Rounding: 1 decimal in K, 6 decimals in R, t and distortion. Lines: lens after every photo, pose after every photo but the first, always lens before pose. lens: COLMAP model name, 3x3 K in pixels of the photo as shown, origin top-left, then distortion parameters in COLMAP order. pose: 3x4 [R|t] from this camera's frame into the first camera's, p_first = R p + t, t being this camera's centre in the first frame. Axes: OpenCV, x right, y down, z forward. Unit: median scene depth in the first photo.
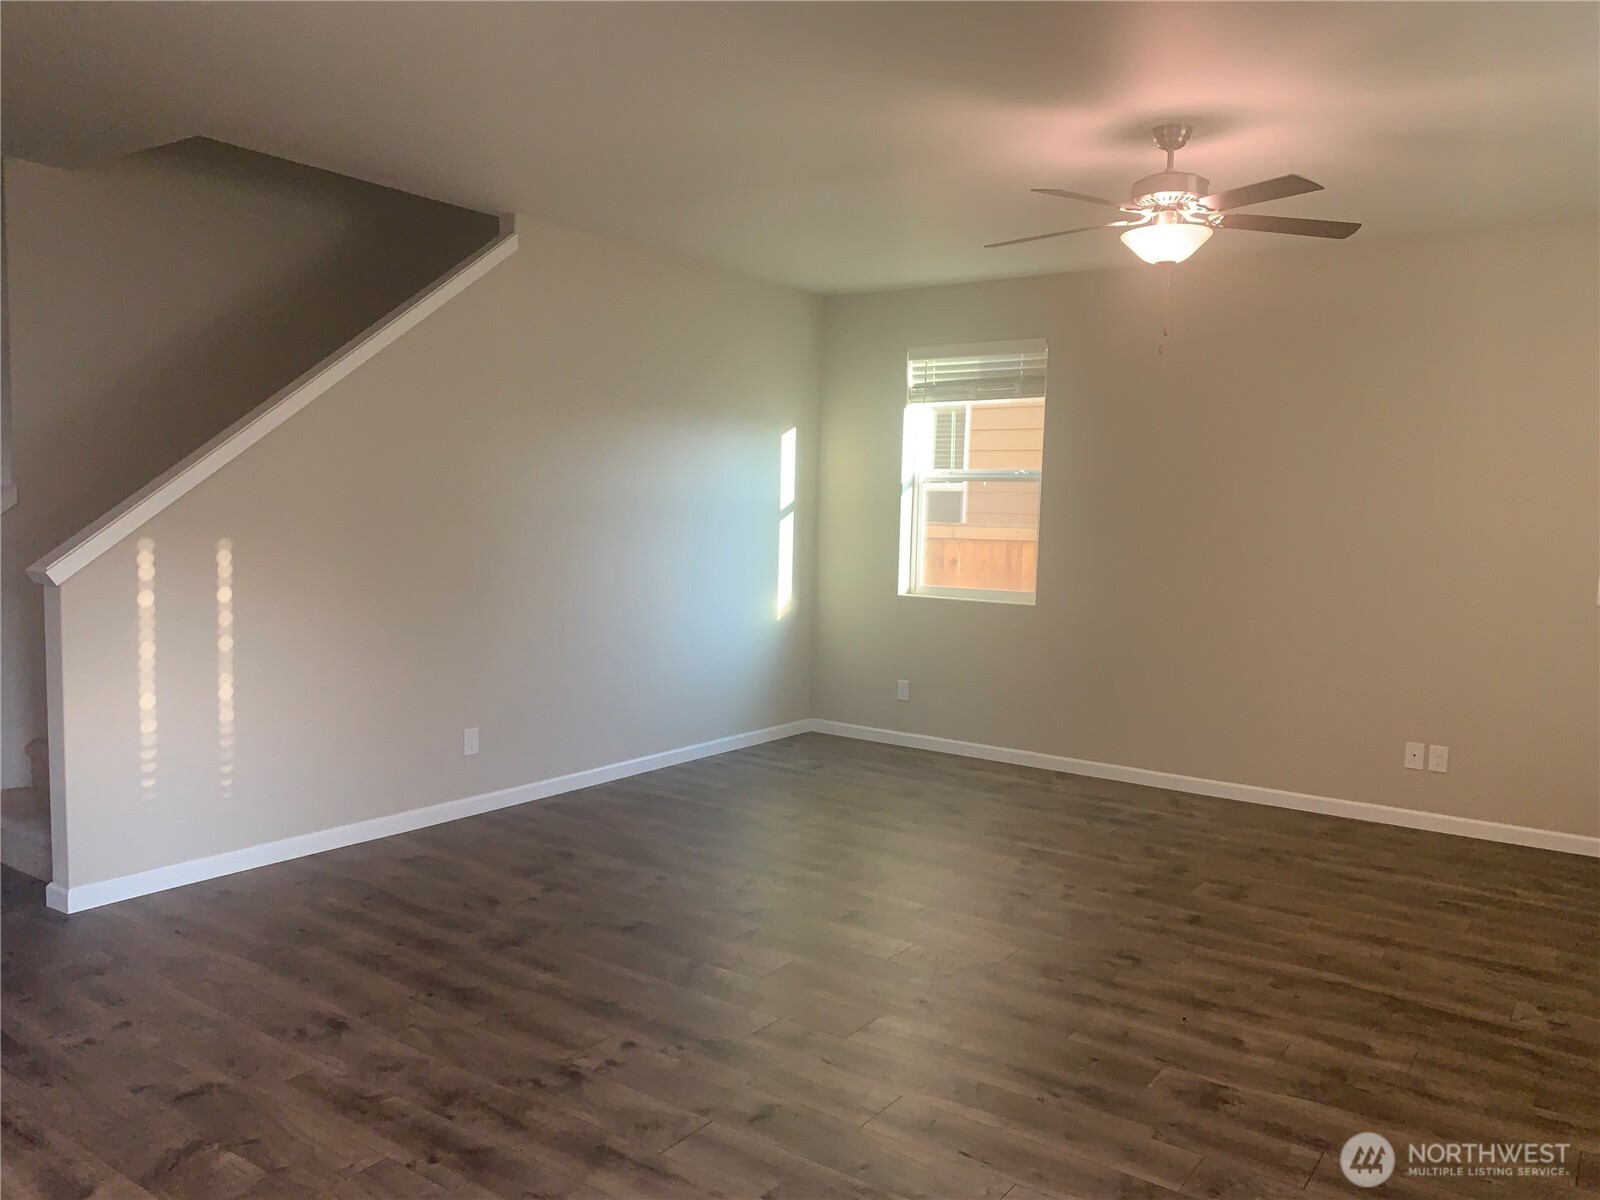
lens RADIAL K [[1224.8, 0, 810.2], [0, 1224.8, 585.4], [0, 0, 1]] dist [0.019043, -0.007733]
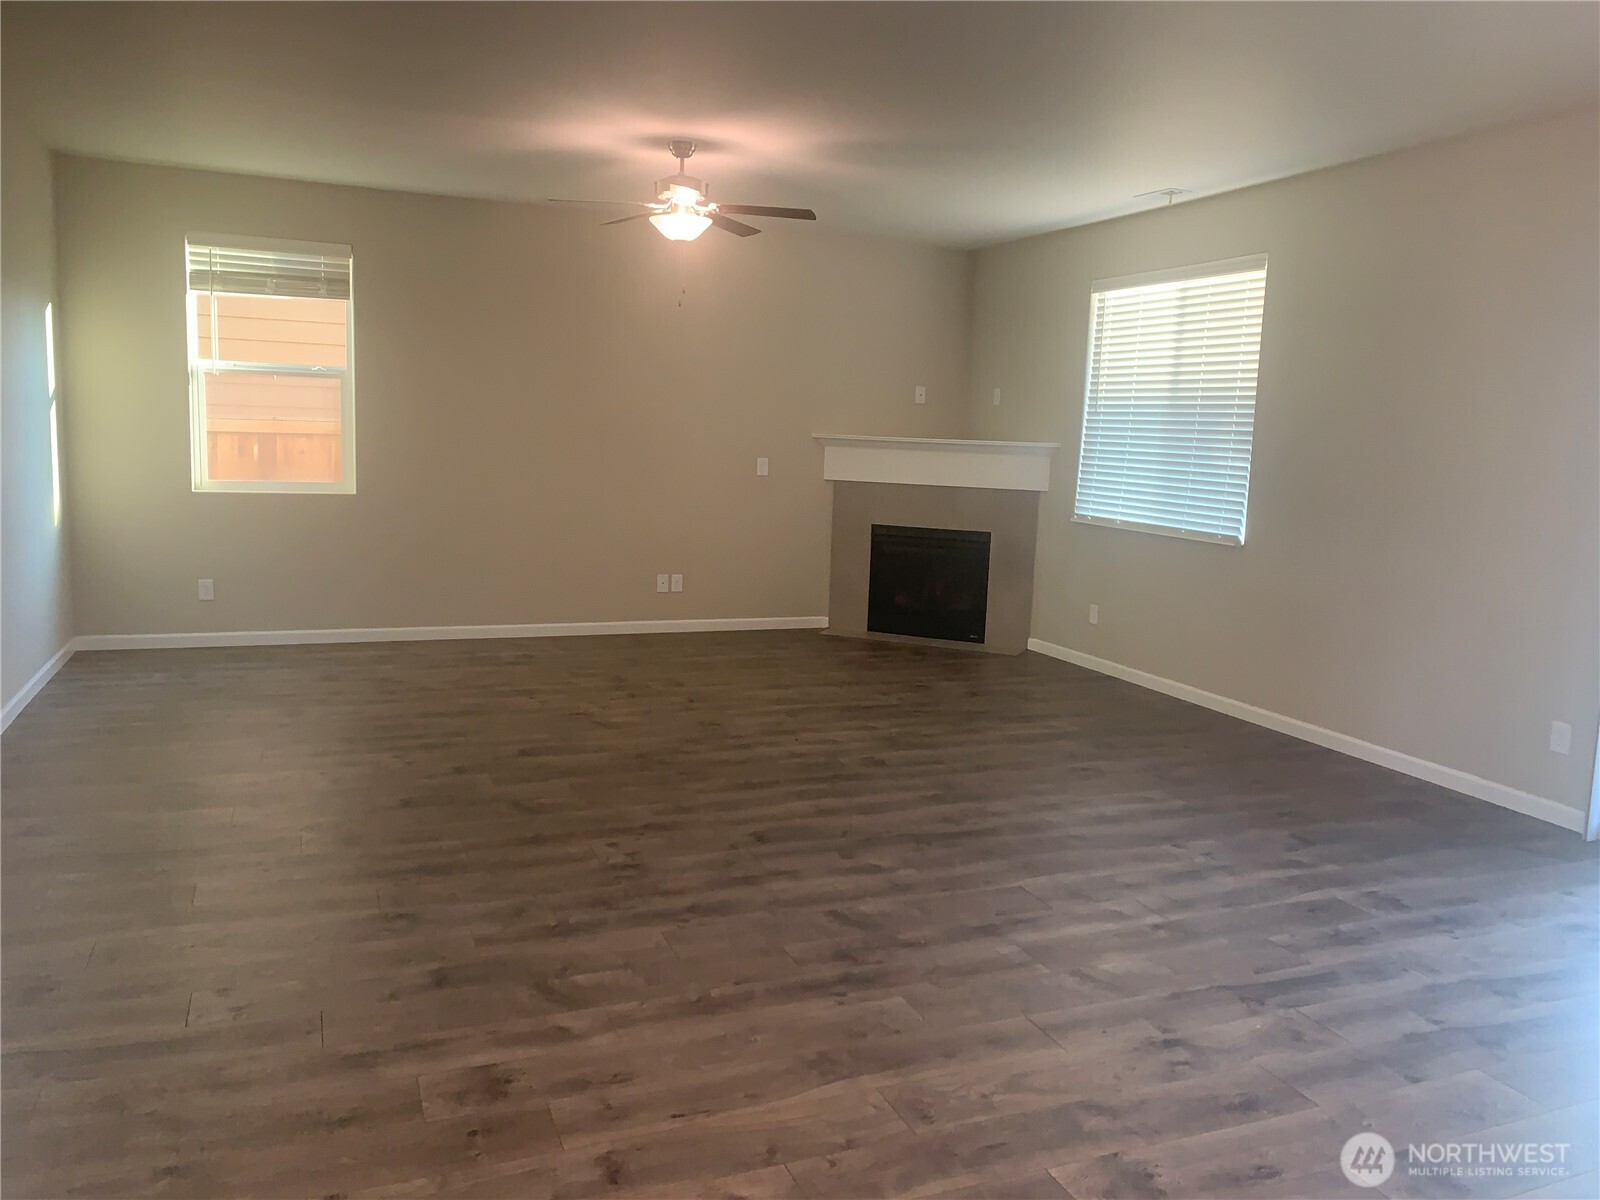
lens RADIAL K [[1224.8, 0, 810.2], [0, 1224.8, 585.4], [0, 0, 1]] dist [0.019043, -0.007733]
pose [[0.512413, -0.112291, 0.851366, -0.654540], [0.026911, 0.993027, 0.114778, -0.021082], [-0.858317, -0.035903, 0.511862, 0.106392]]
